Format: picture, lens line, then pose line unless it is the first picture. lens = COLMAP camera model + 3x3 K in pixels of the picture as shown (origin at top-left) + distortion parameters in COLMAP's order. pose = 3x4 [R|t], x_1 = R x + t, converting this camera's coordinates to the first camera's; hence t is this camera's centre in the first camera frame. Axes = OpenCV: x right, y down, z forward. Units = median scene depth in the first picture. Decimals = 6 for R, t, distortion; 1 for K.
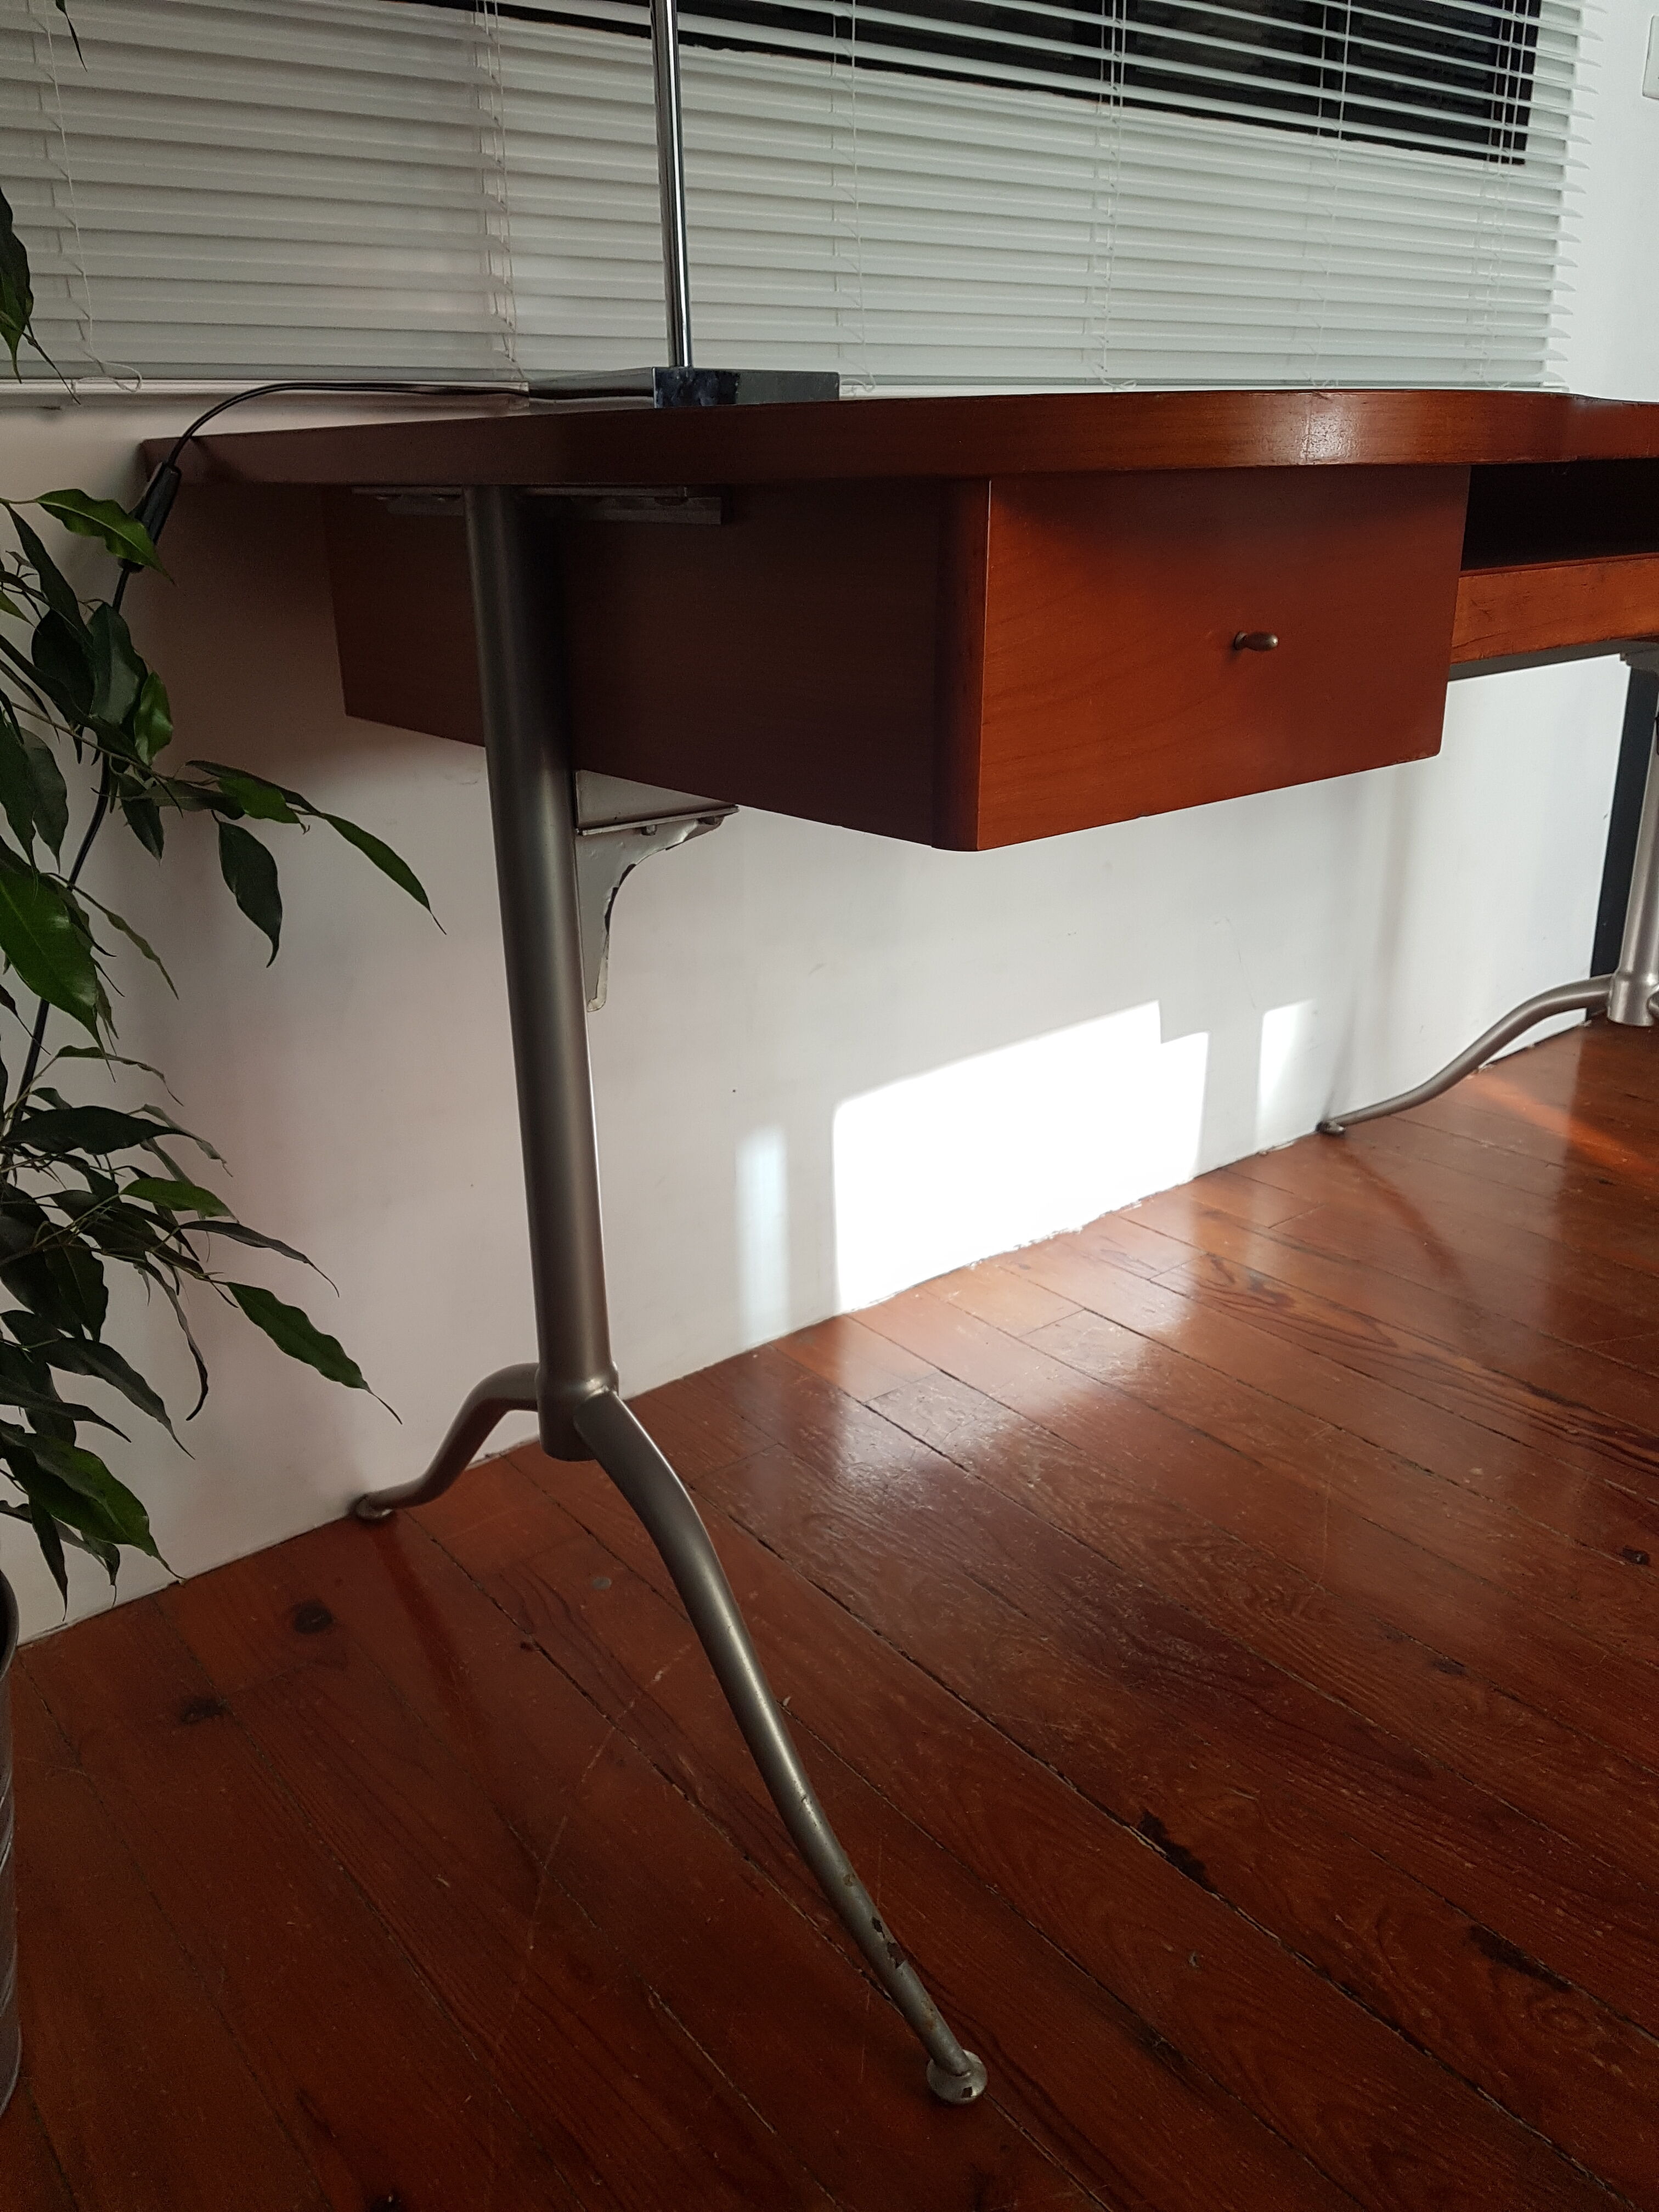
lens RADIAL K [[1699.1, 0, 763.0], [0, 1699.1, 1103.7], [0, 0, 1]] dist [0.077480, -0.119027]
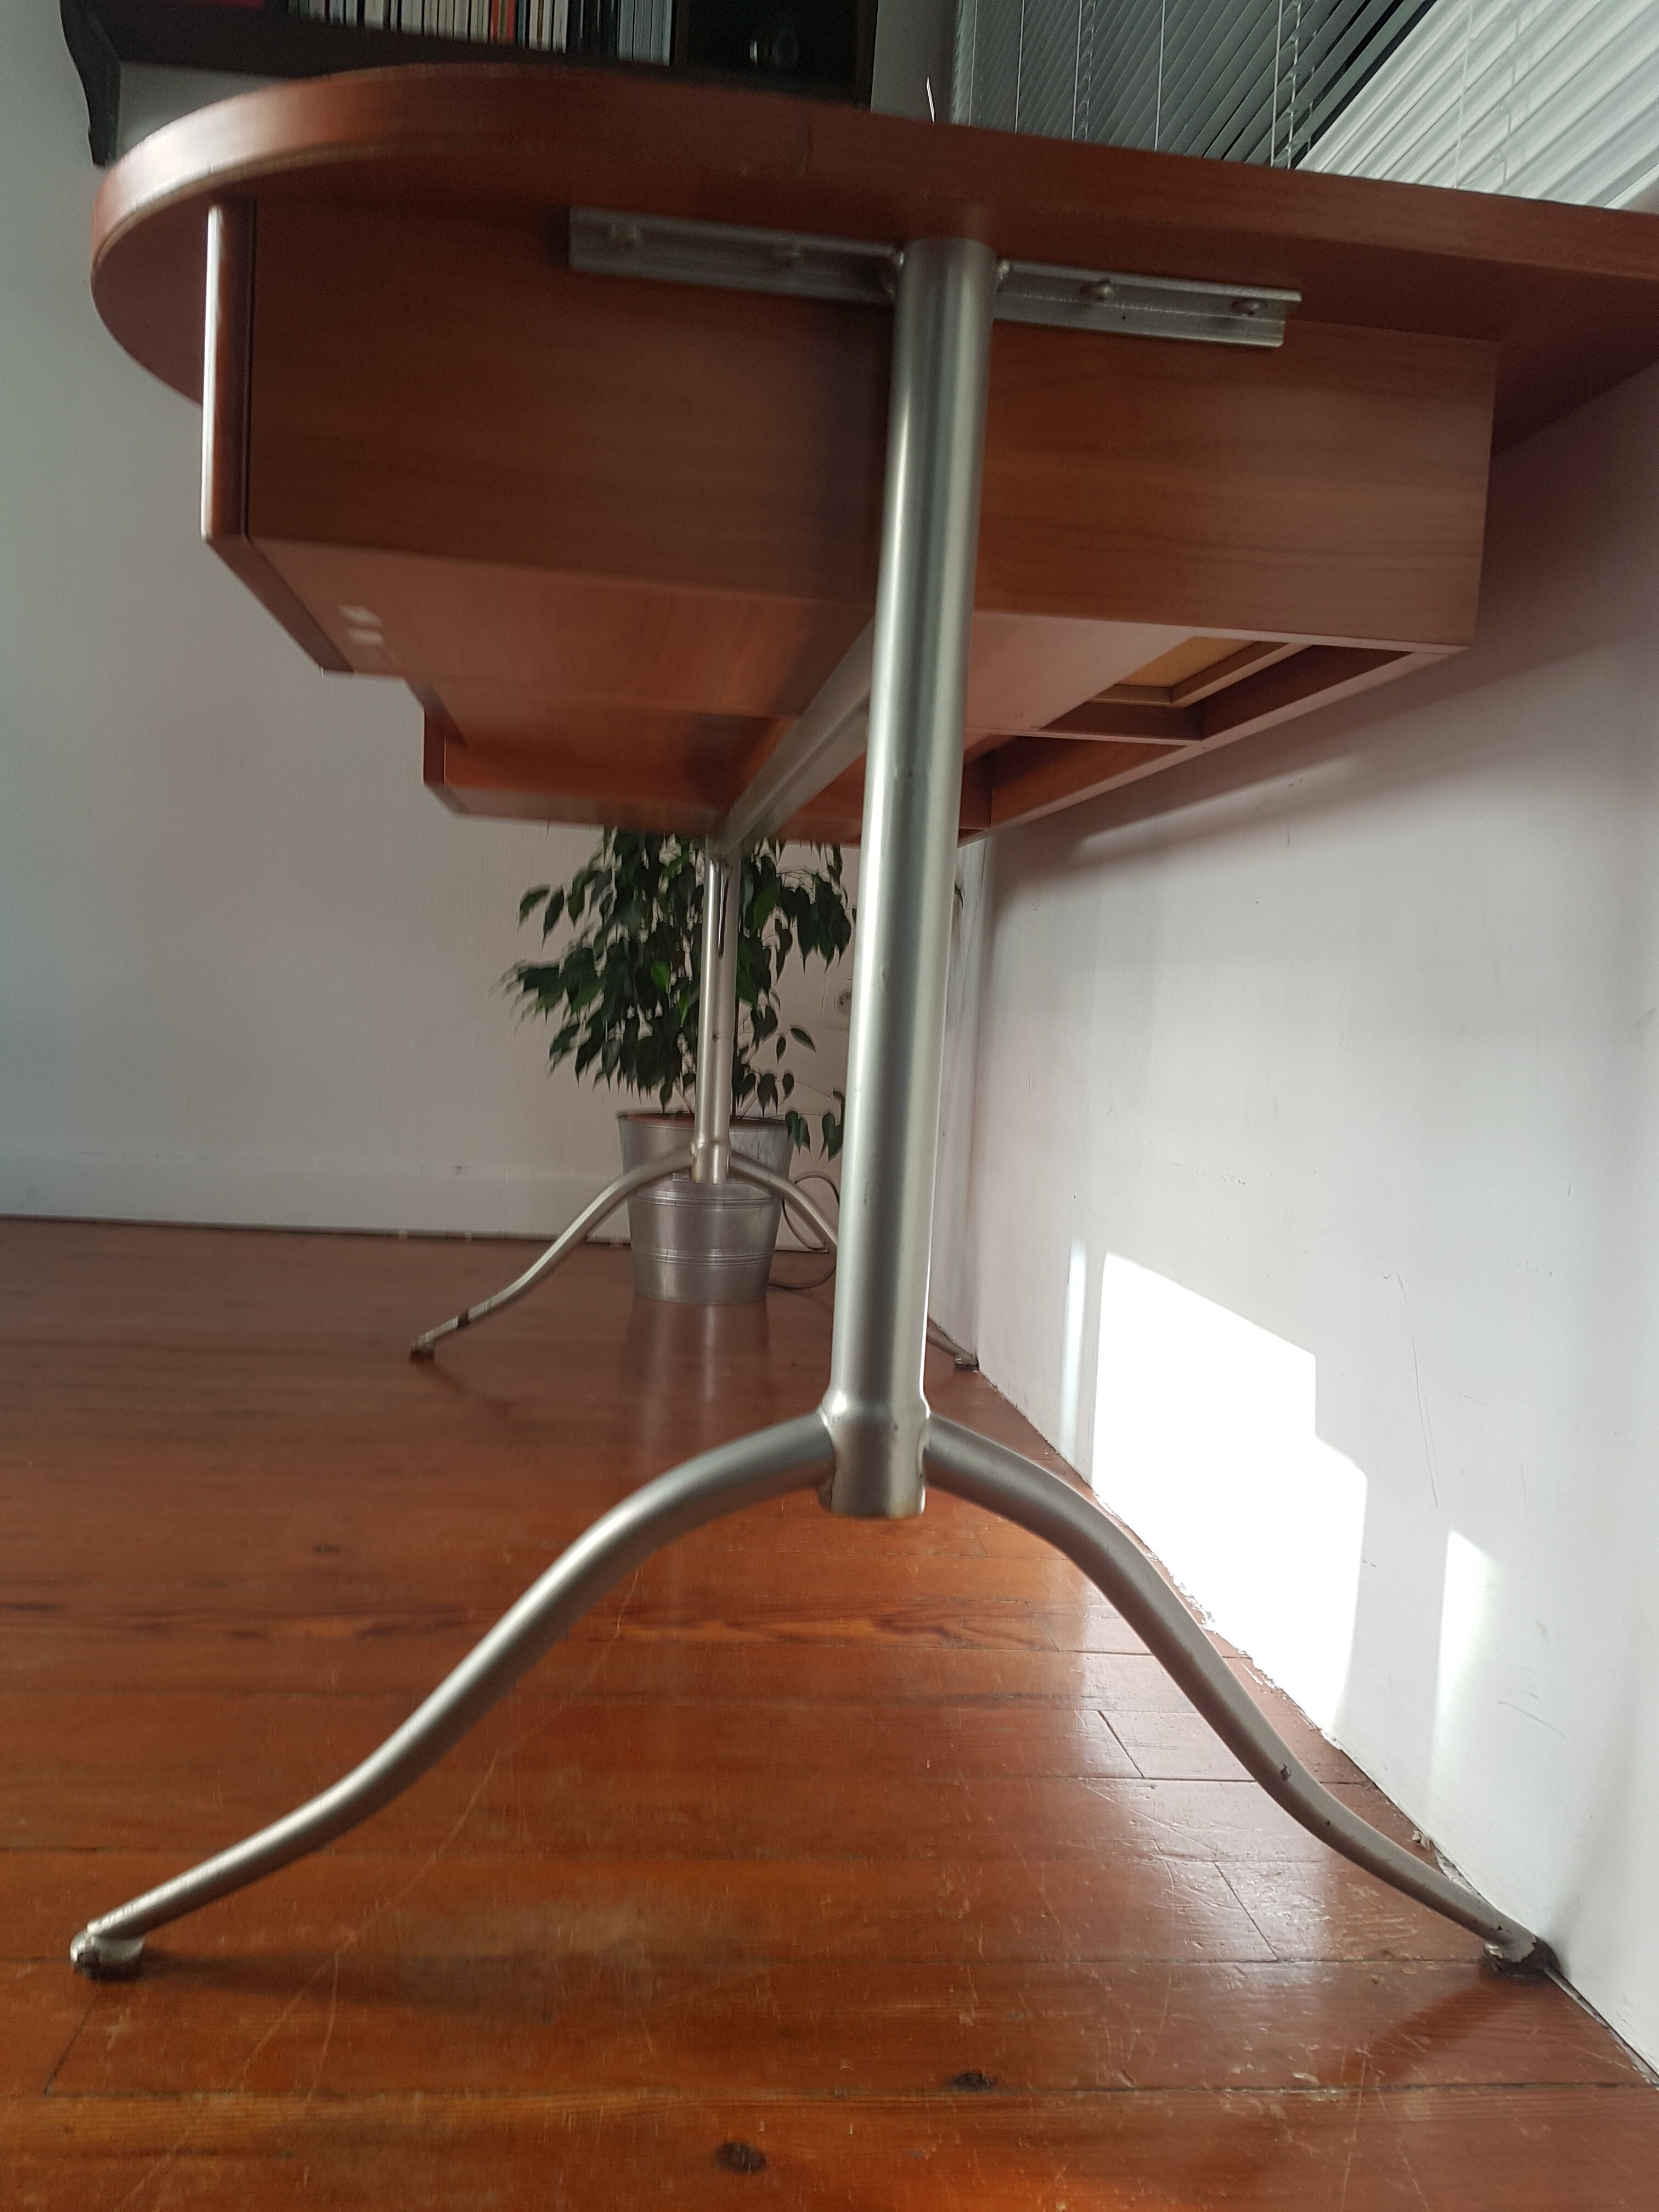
lens RADIAL K [[1699.2, 0, 835.0], [0, 1699.2, 1119.4], [0, 0, 1]] dist [0.033919, -0.053169]
pose [[-0.501694, 0.063662, -0.862699, 1.098224], [-0.338477, 0.903328, 0.263498, -0.315592], [0.796076, 0.424199, -0.431646, 1.411798]]
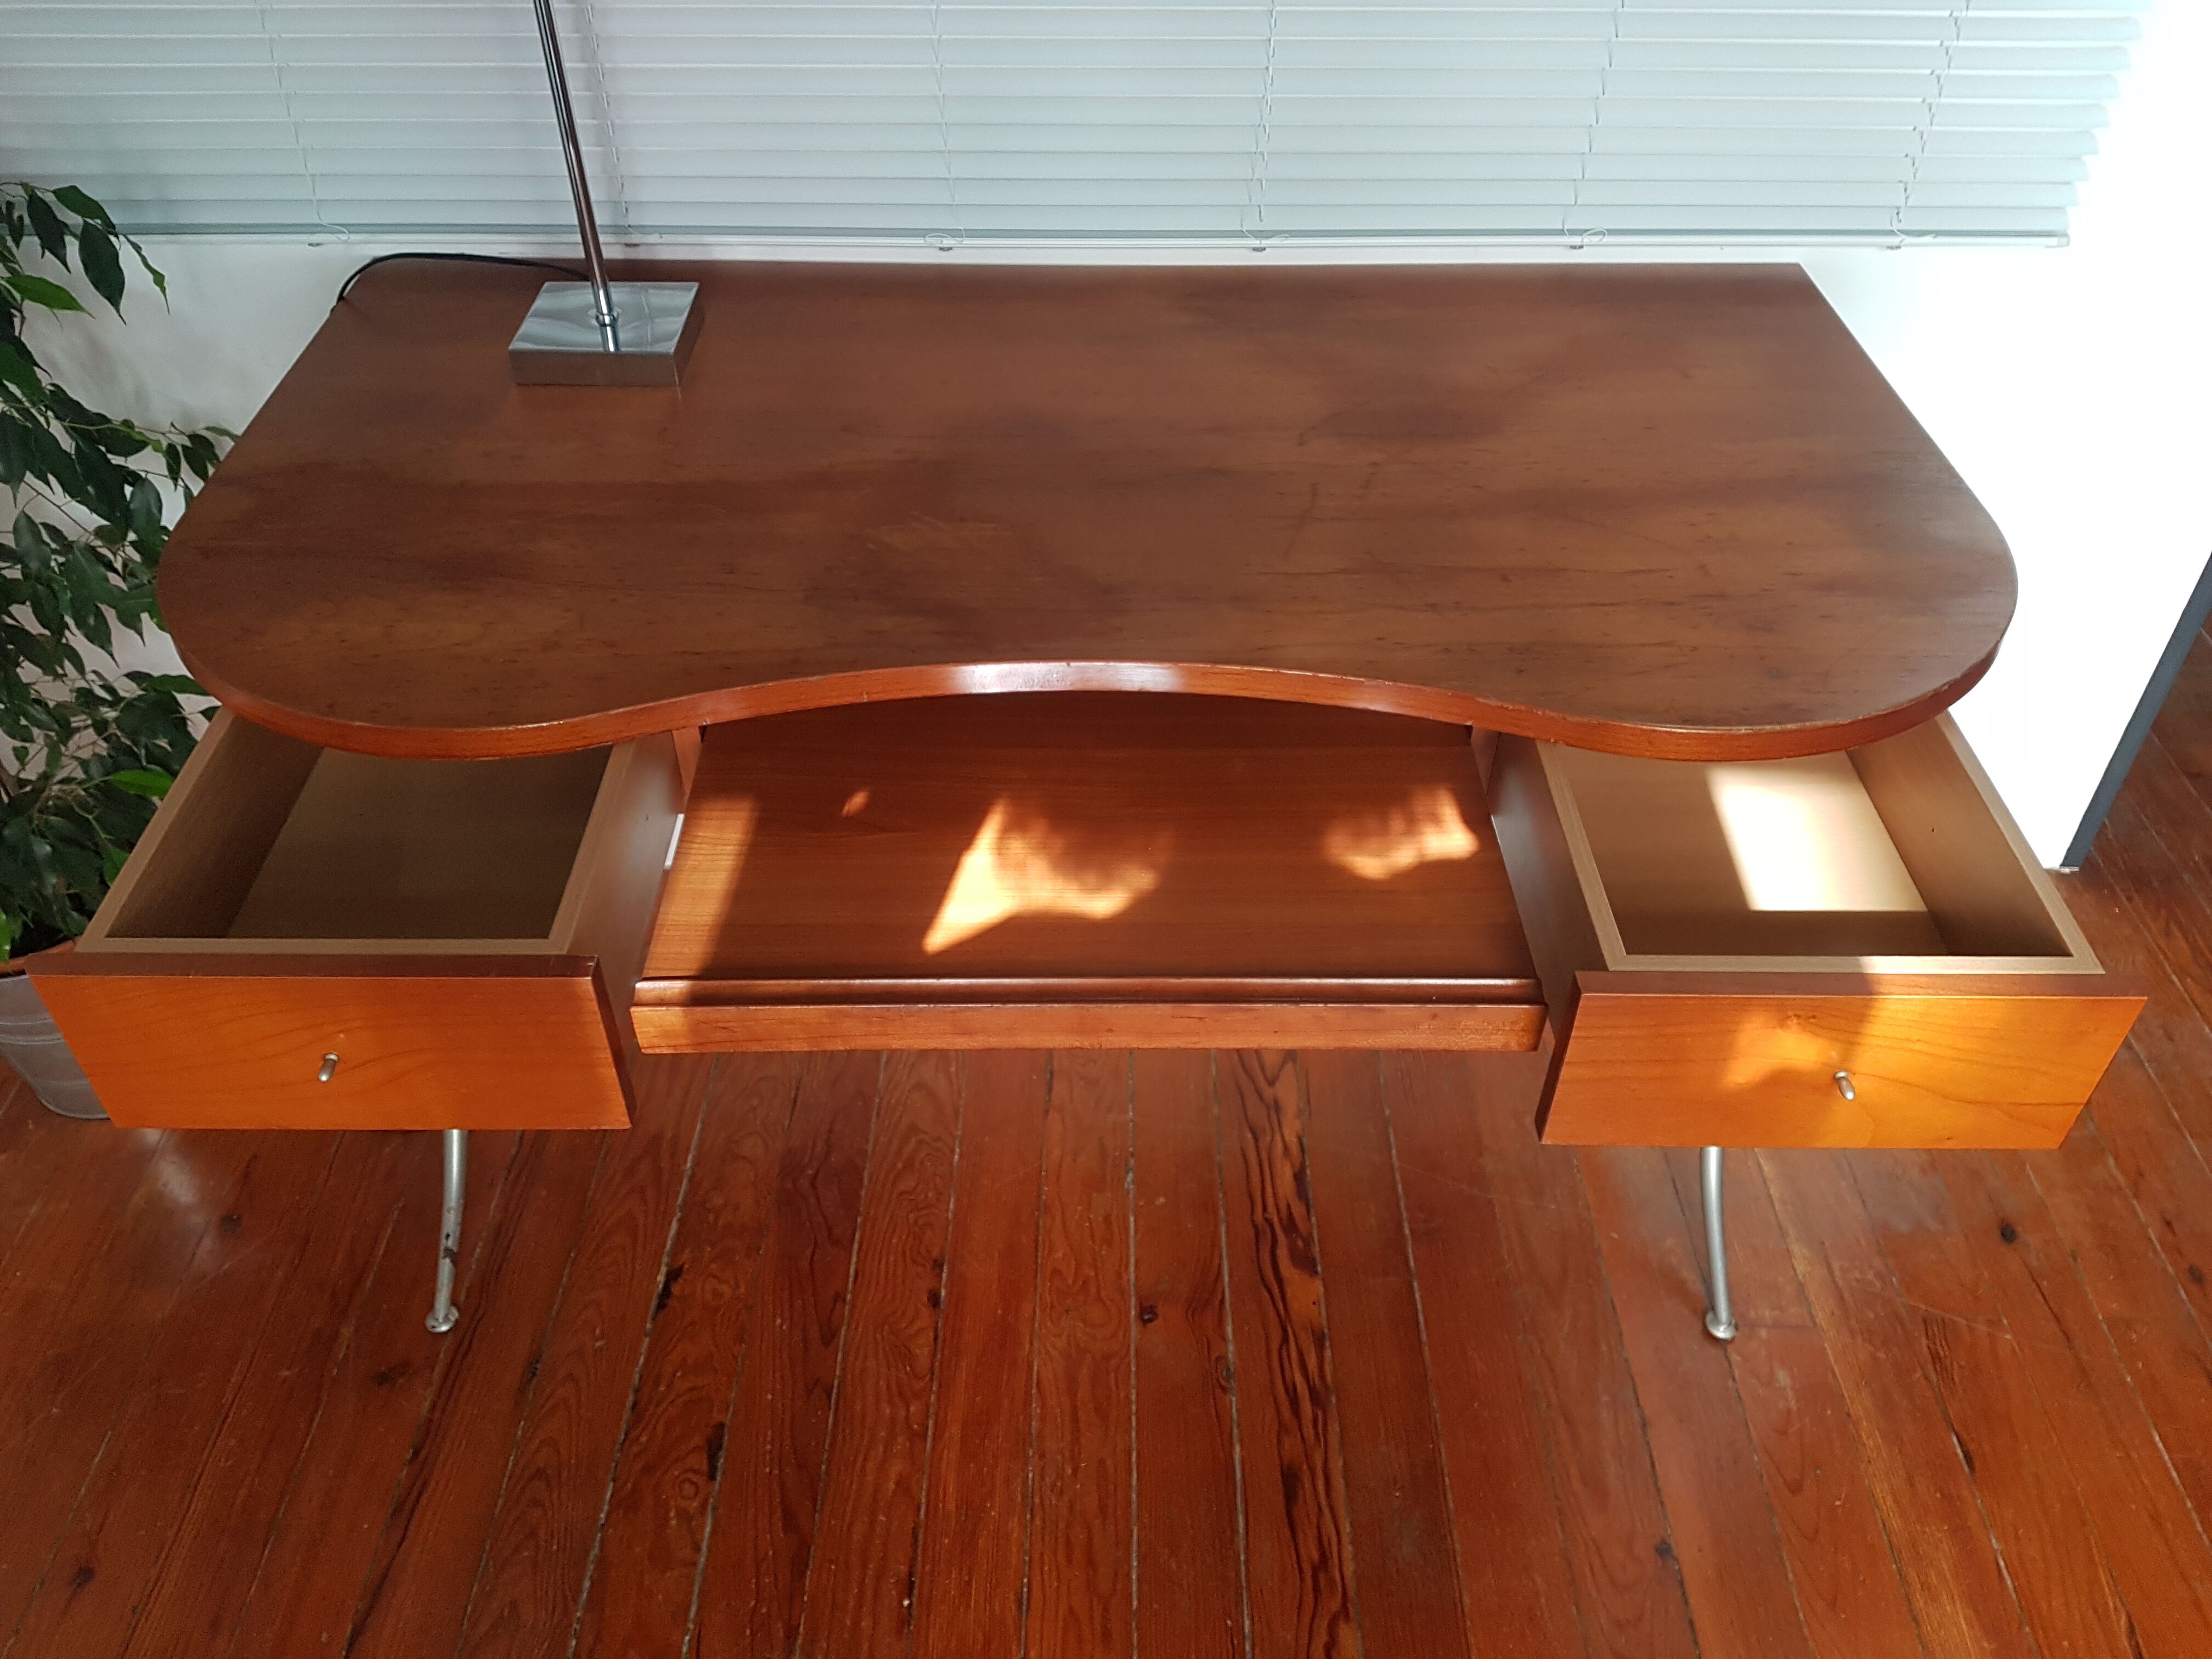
lens RADIAL K [[1653.8, 0, 1091.9], [0, 1653.8, 860.3], [0, 0, 1]] dist [0.156016, -0.239982]
pose [[0.788197, 0.433930, -0.436406, 0.795929], [-0.237291, 0.868568, 0.435067, -0.547047], [0.567836, -0.239363, 0.787570, 0.017199]]
